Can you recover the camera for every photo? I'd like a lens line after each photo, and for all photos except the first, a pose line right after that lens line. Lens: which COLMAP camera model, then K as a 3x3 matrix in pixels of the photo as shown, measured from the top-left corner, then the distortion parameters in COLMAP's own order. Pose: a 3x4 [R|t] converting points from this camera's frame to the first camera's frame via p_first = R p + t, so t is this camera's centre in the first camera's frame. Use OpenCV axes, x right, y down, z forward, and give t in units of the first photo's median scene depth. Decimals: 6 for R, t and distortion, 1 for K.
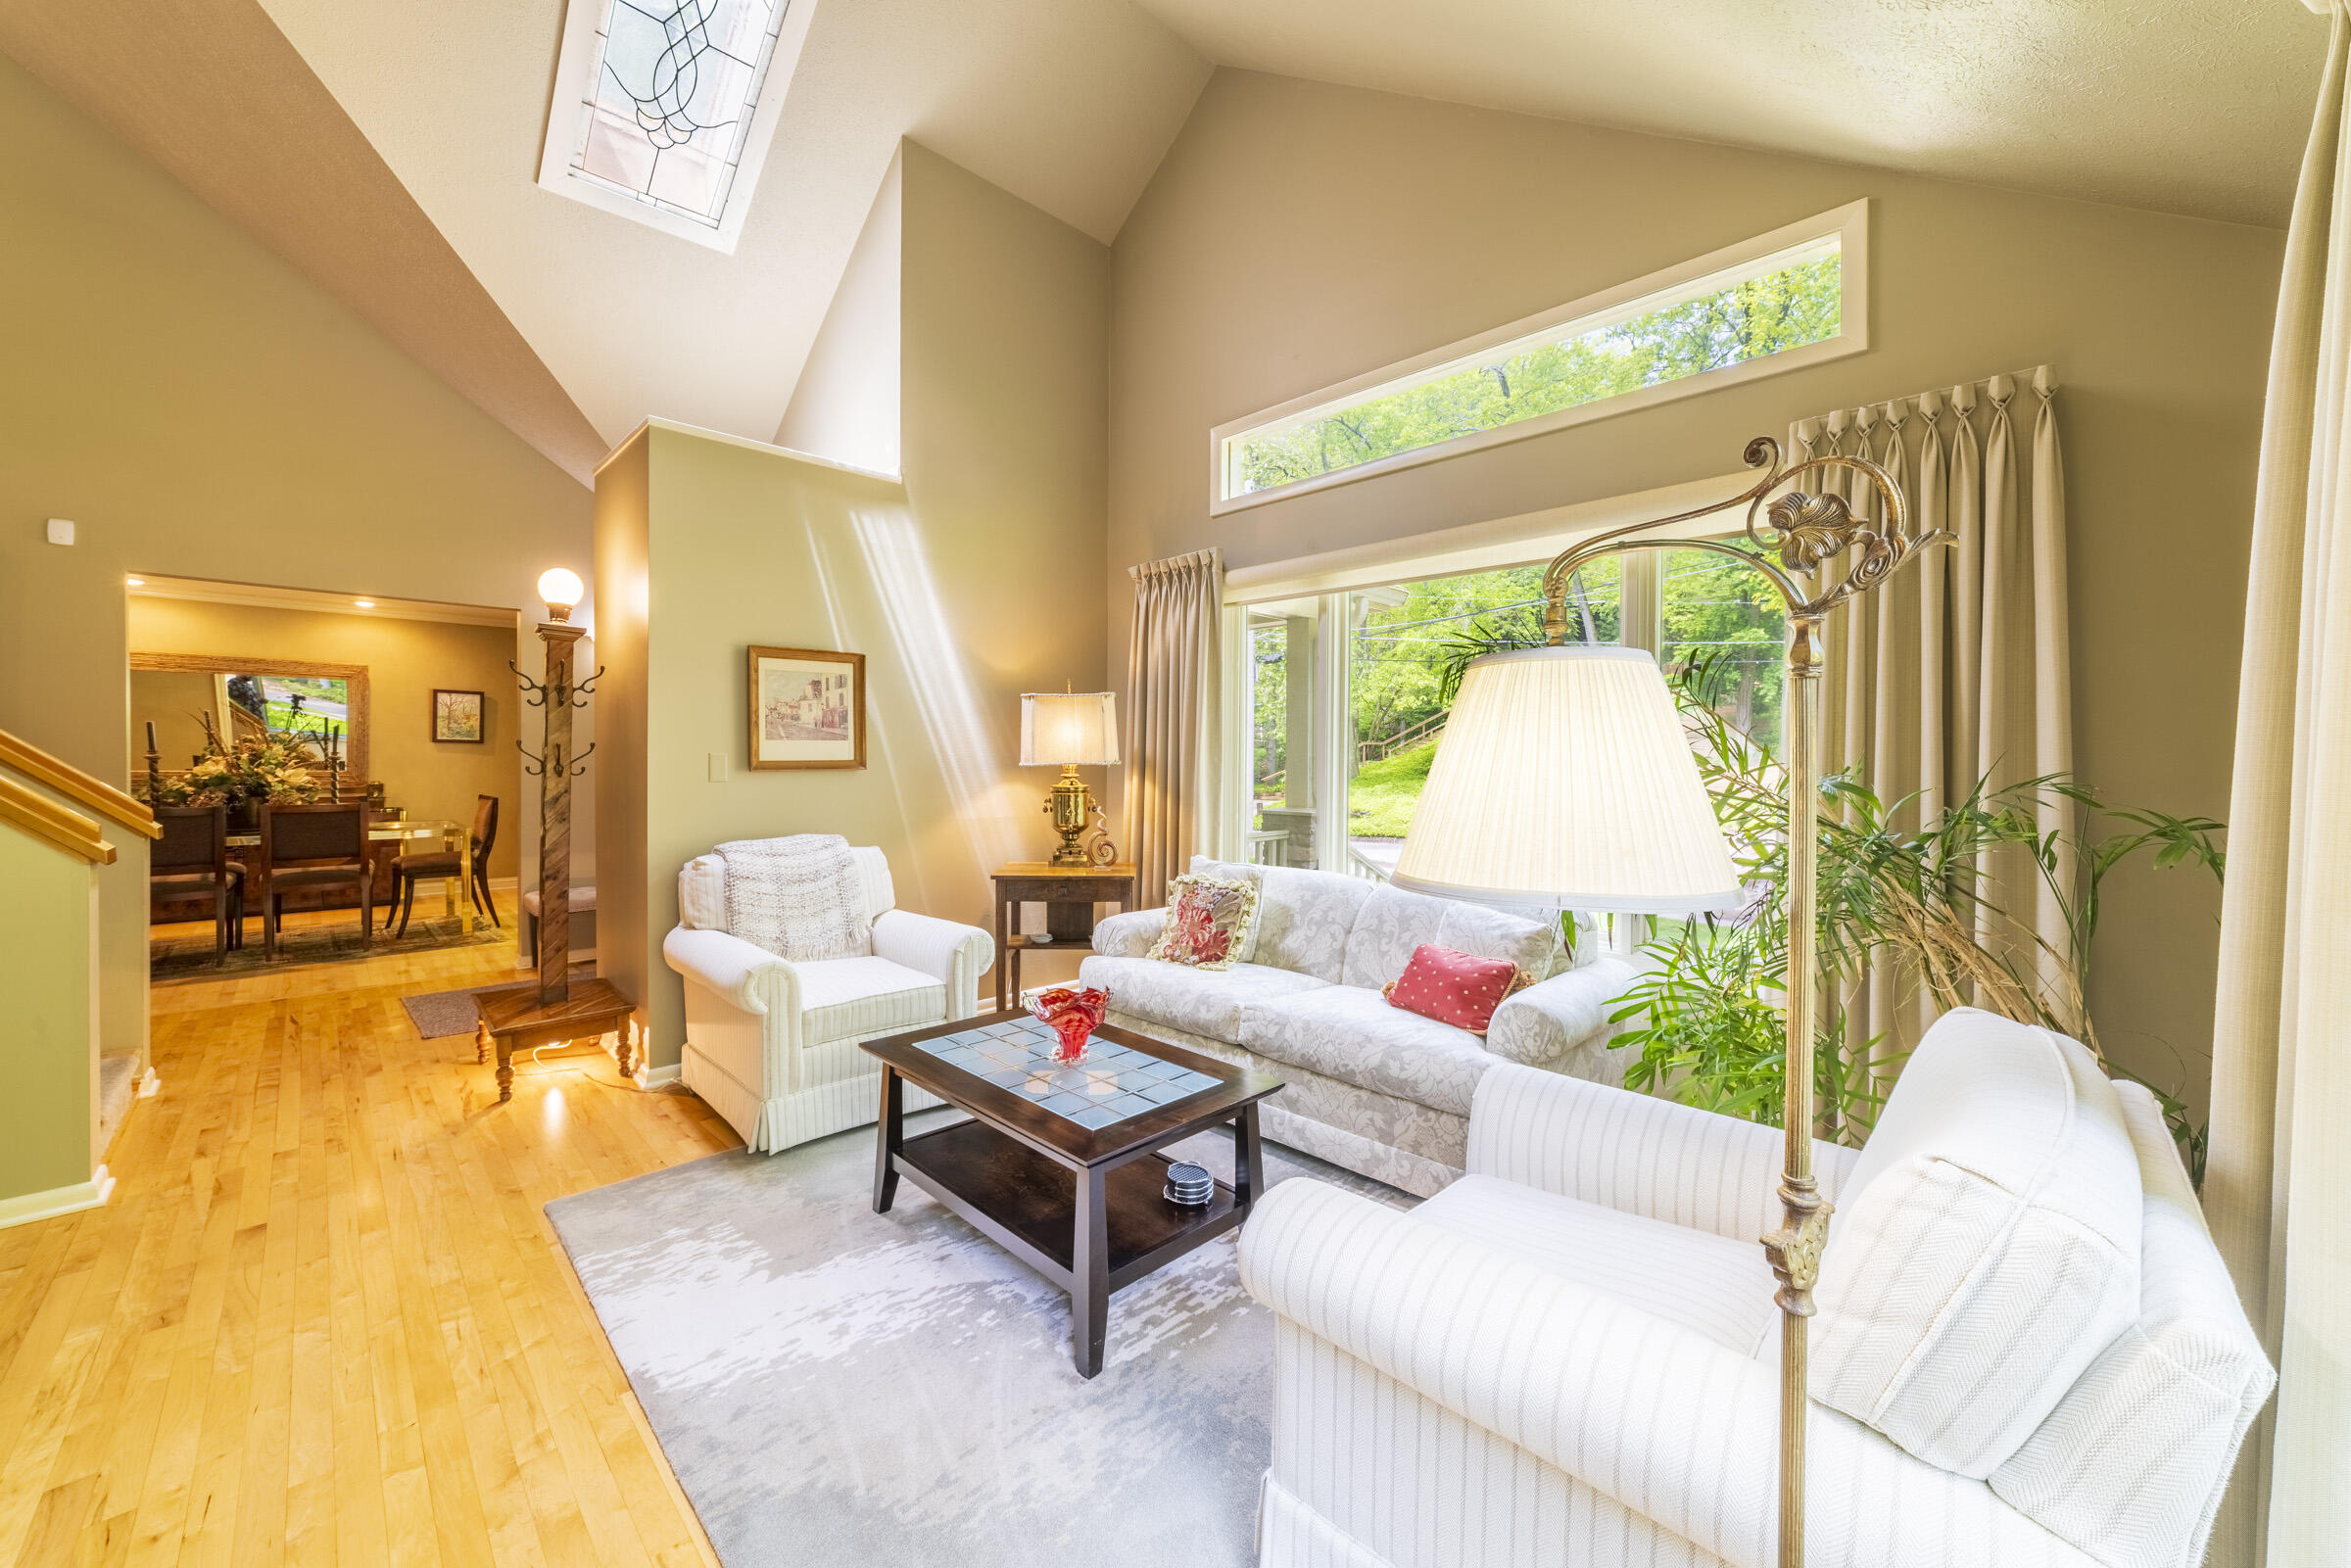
lens RADIAL K [[894.1, 0, 1170.0], [0, 894.1, 778.7], [0, 0, 1]] dist [0.000277, 0.001280]
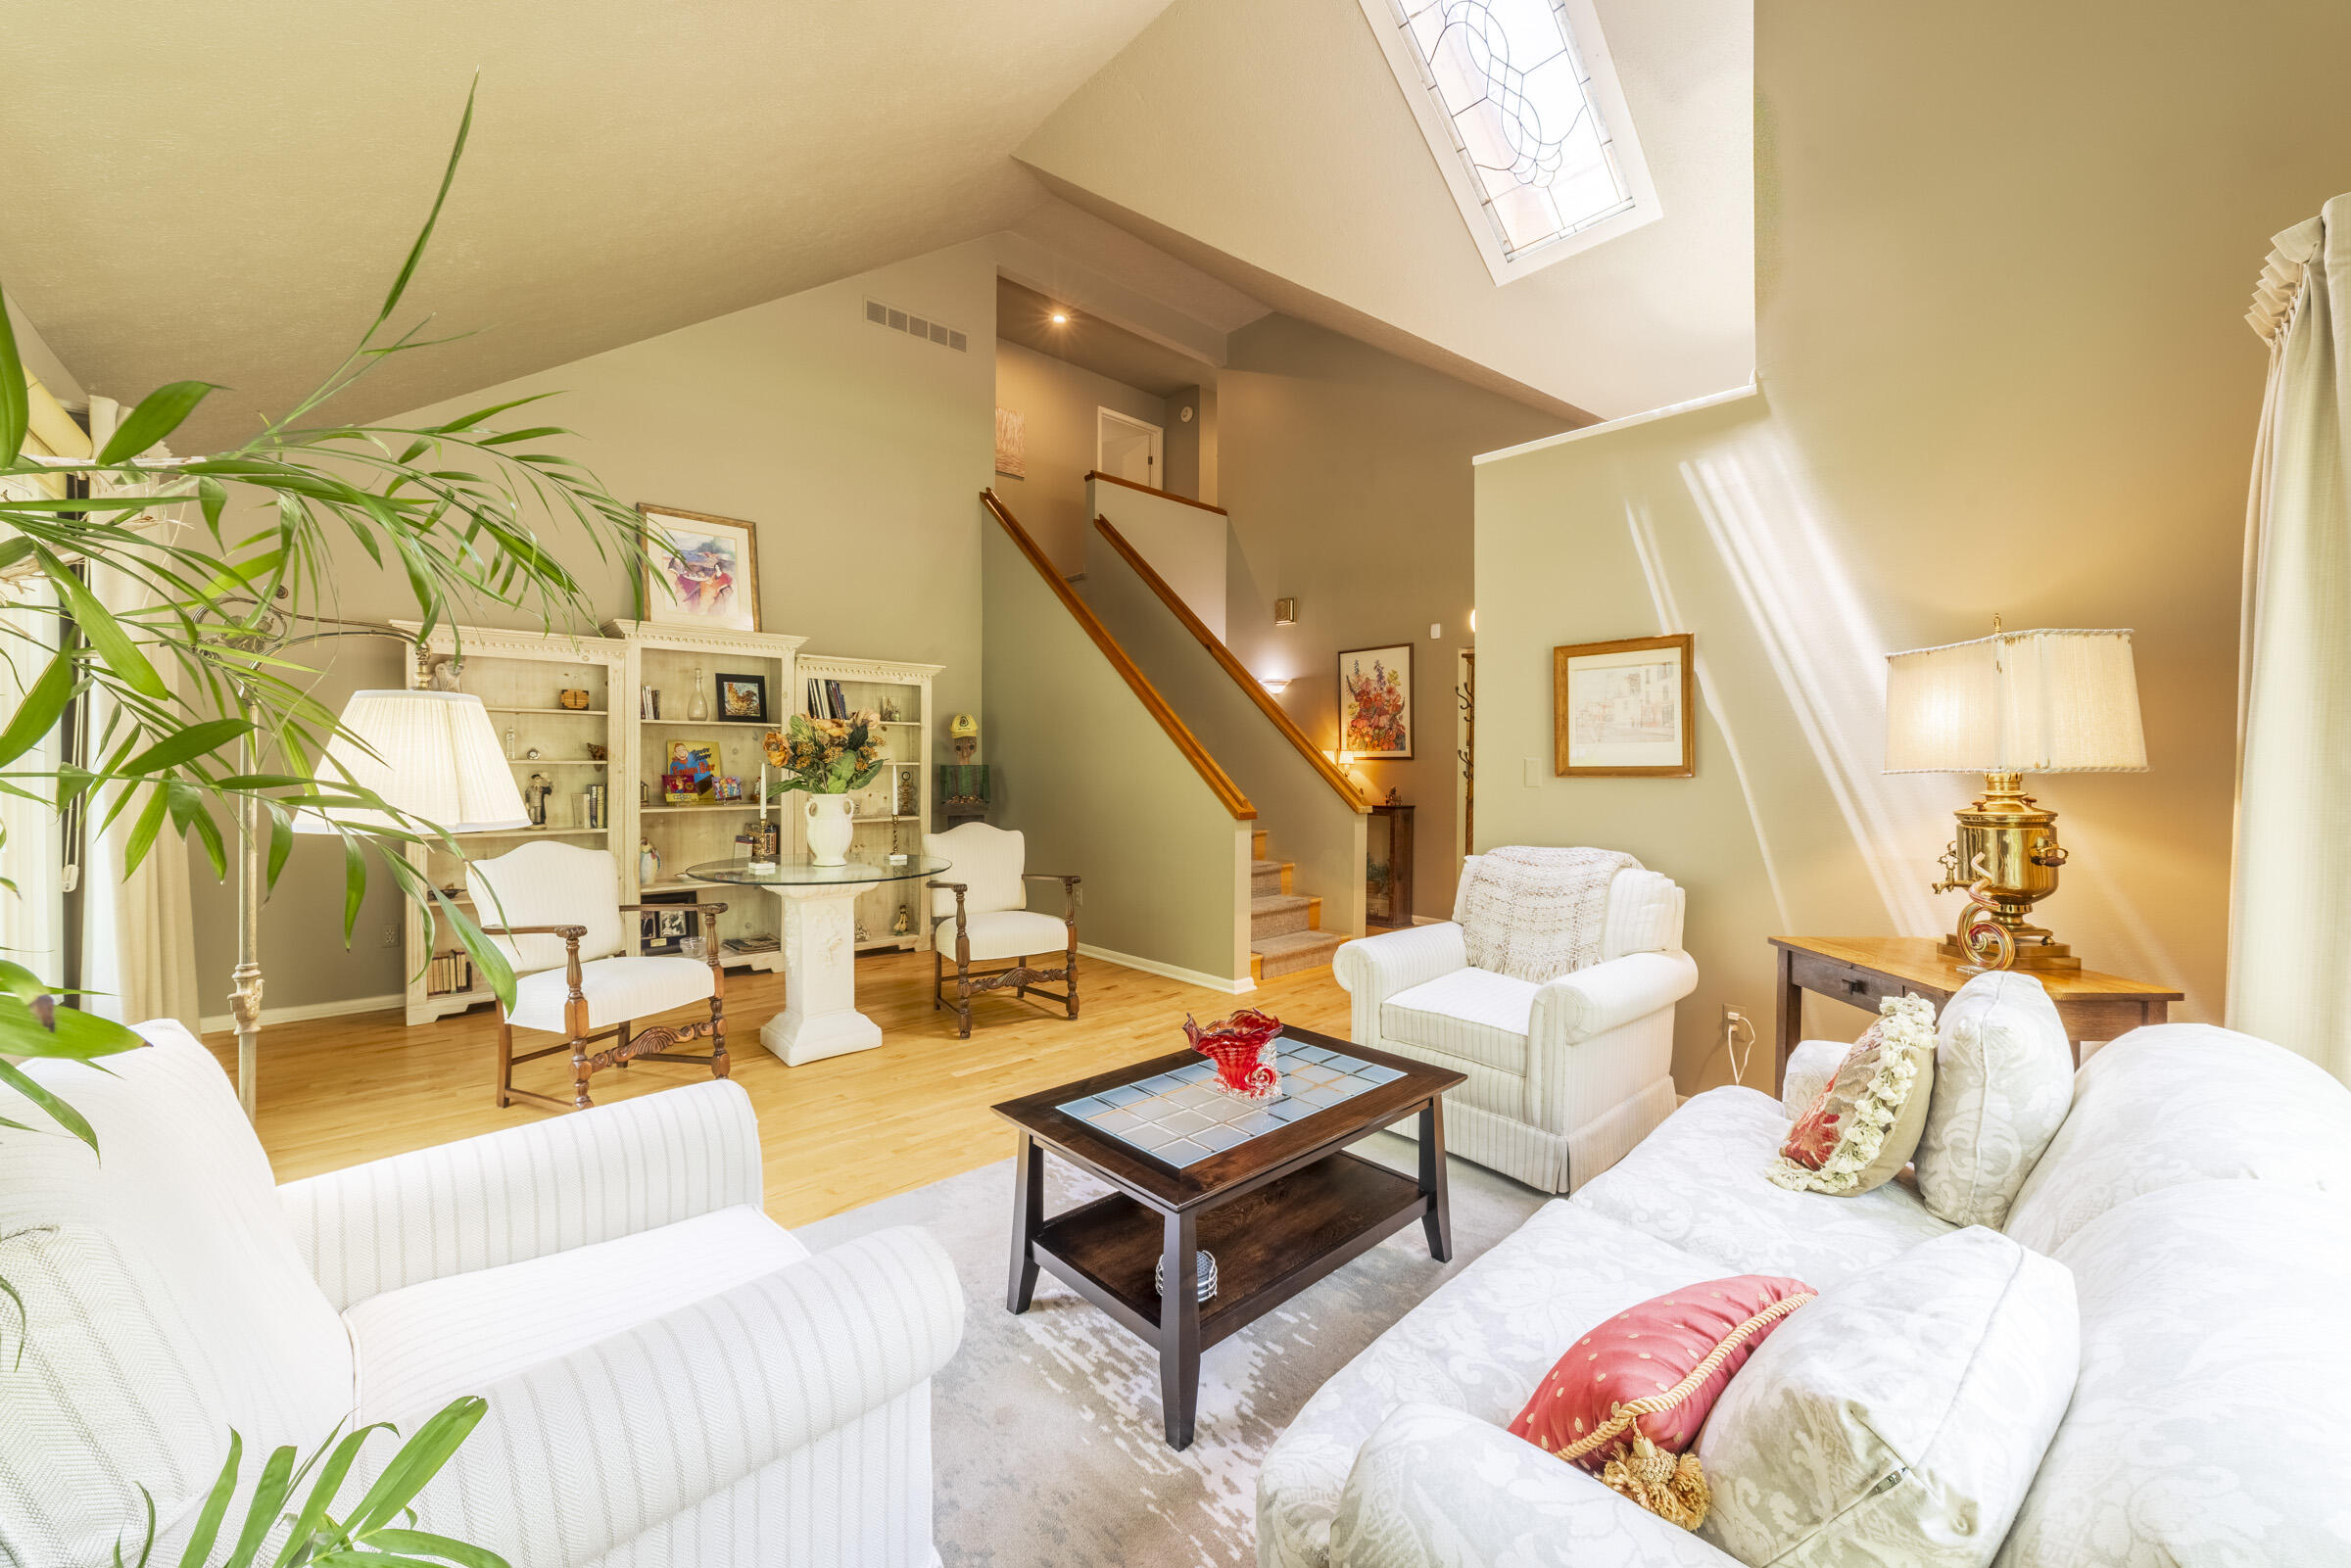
lens RADIAL K [[894.1, 0, 1168.2], [0, 894.1, 774.9], [0, 0, 1]] dist [0.000277, 0.001280]
pose [[-0.024455, 0.008795, -0.999662, 0.488923], [-0.021764, 0.999720, 0.009328, -0.010034], [0.999464, 0.021985, -0.024257, 0.576350]]
